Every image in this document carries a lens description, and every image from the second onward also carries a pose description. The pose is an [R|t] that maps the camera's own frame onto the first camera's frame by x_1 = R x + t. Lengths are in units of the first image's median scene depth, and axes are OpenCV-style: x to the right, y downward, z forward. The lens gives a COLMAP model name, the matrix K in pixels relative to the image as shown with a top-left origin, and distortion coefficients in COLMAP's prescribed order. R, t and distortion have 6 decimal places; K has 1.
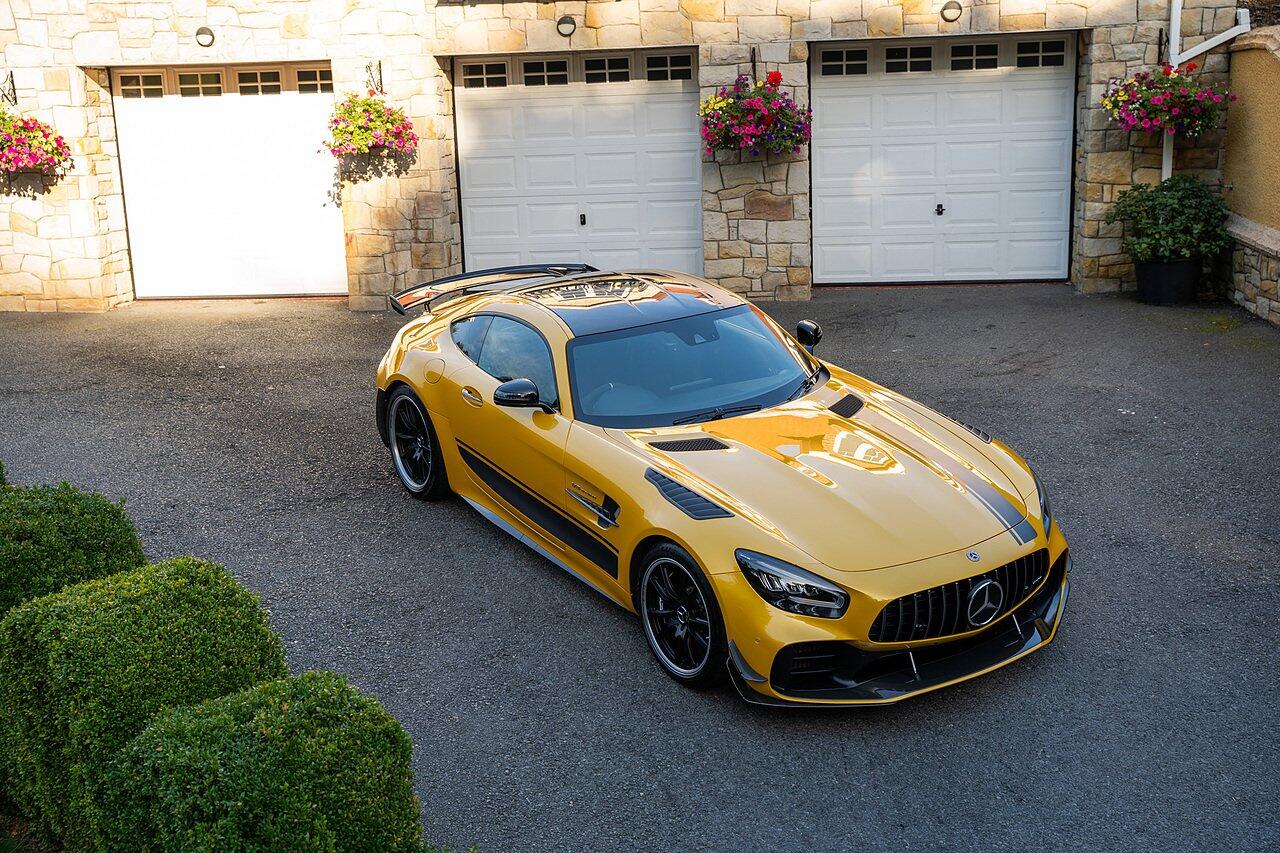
lens RADIAL K [[1471.1, 0, 641.9], [0, 1471.1, 424.5], [0, 0, 1]] dist [-0.008715, 0.250072]
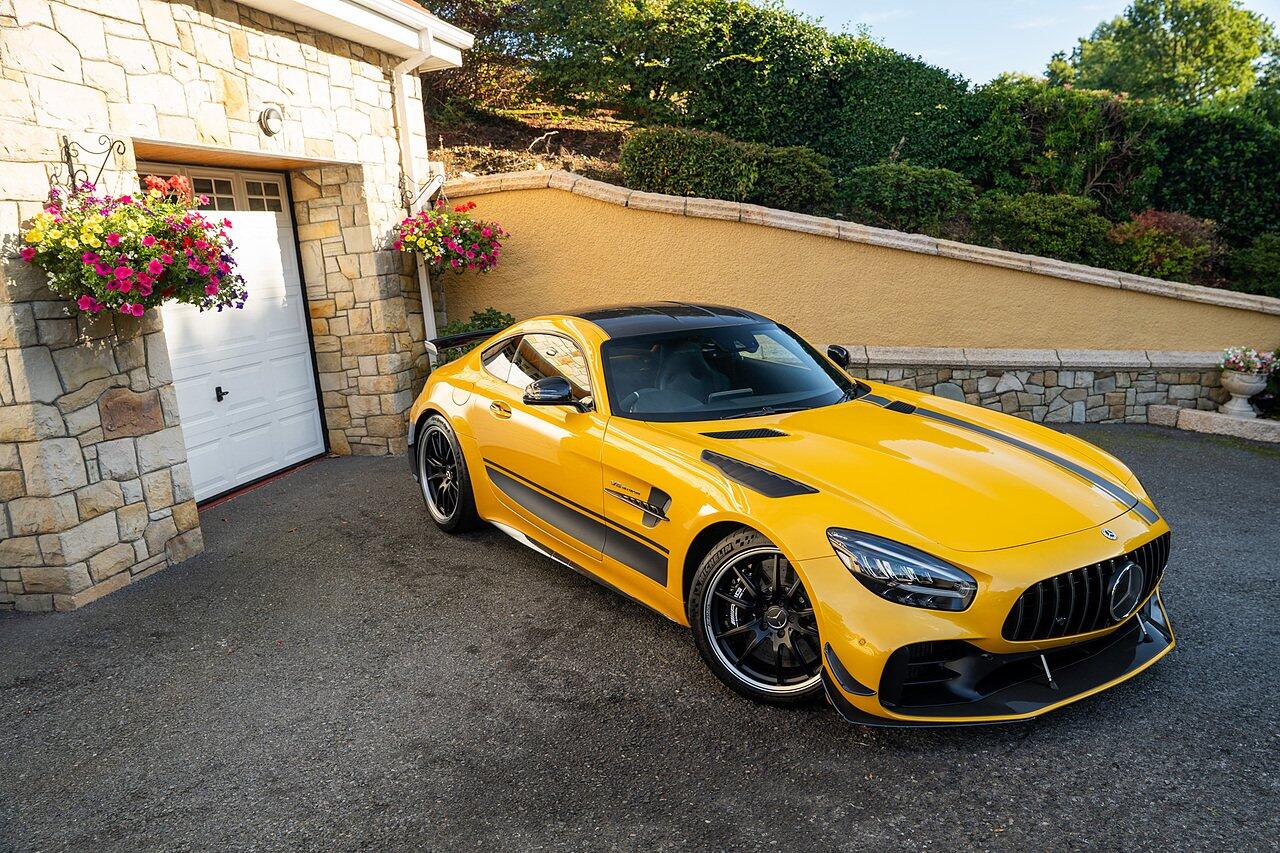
lens RADIAL K [[989.4, 0, 643.1], [0, 989.4, 432.8], [0, 0, 1]] dist [-0.152816, 0.164839]
pose [[0.130311, -0.157603, 0.978867, -0.259205], [0.294745, 0.948808, 0.113525, -0.124655], [-0.946649, 0.273723, 0.170093, 0.749348]]
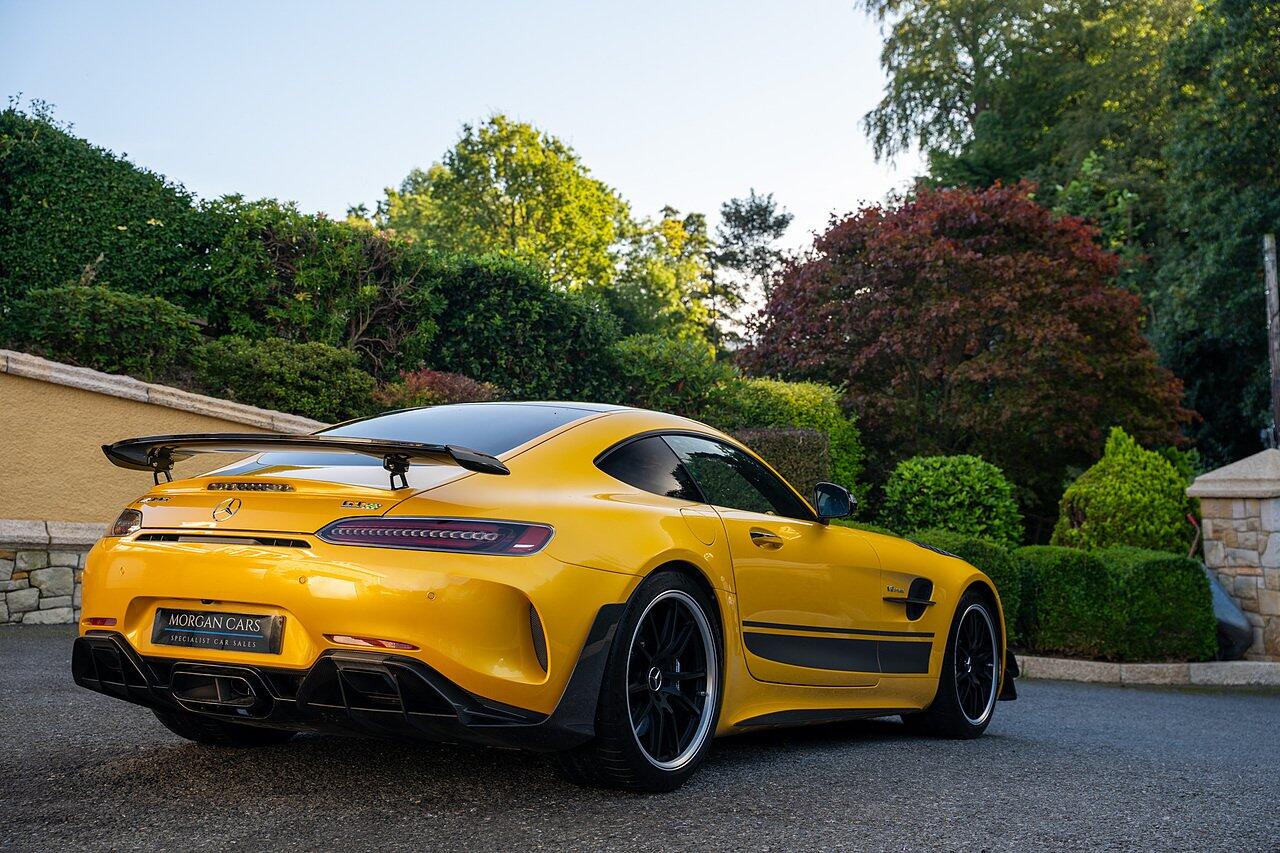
lens RADIAL K [[1686.7, 0, 640.9], [0, 1686.7, 427.9], [0, 0, 1]] dist [0.070891, 0.237556]
pose [[-0.413842, 0.070137, 0.907643, -0.457257], [0.268361, 0.962121, 0.048013, -0.068869], [-0.869895, 0.263446, -0.416988, 0.785650]]
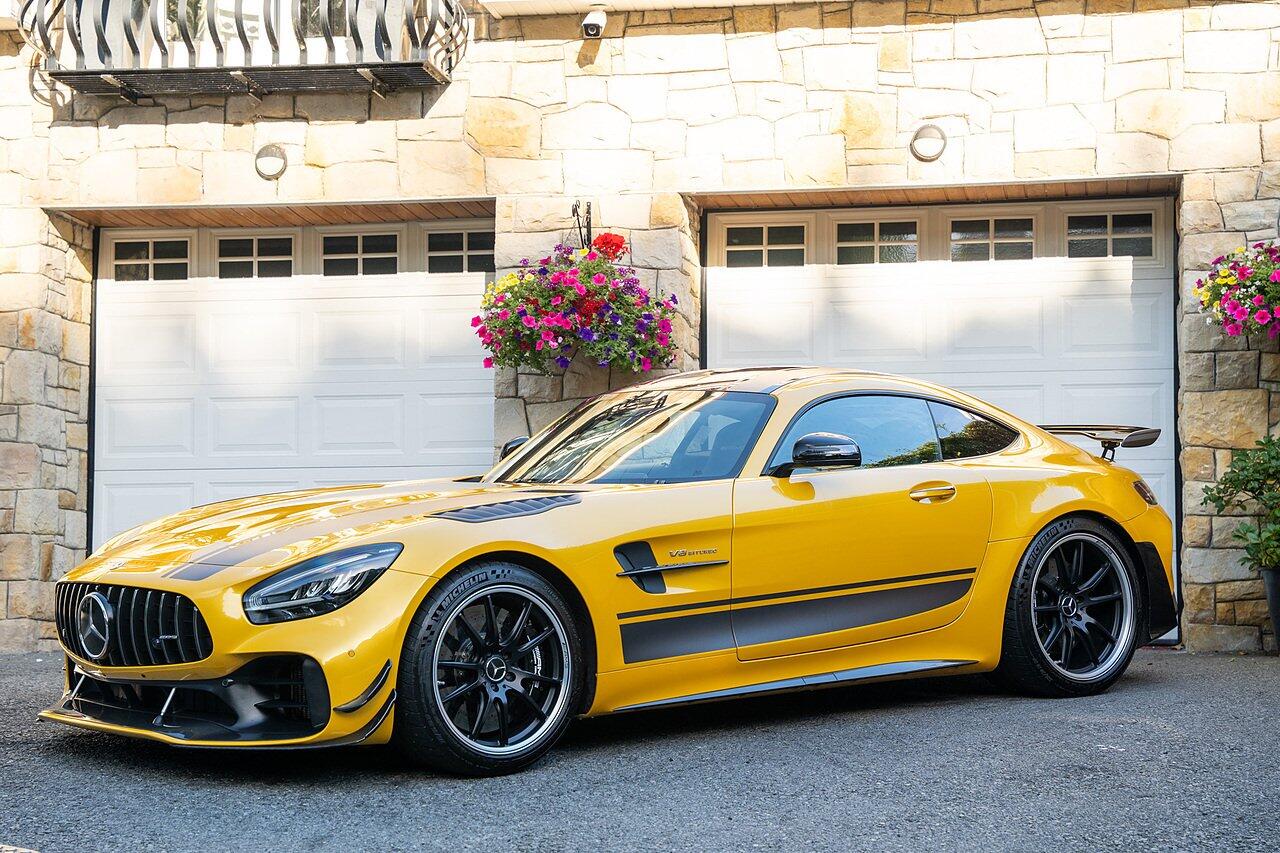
lens RADIAL K [[2422.1, 0, 639.6], [0, 2422.1, 429.1], [0, 0, 1]] dist [0.293639, 0.232255]
pose [[0.996855, 0.030445, -0.073170, 0.164317], [-0.050225, 0.956879, -0.286111, 0.095701], [0.061305, 0.288886, 0.955399, 0.121885]]
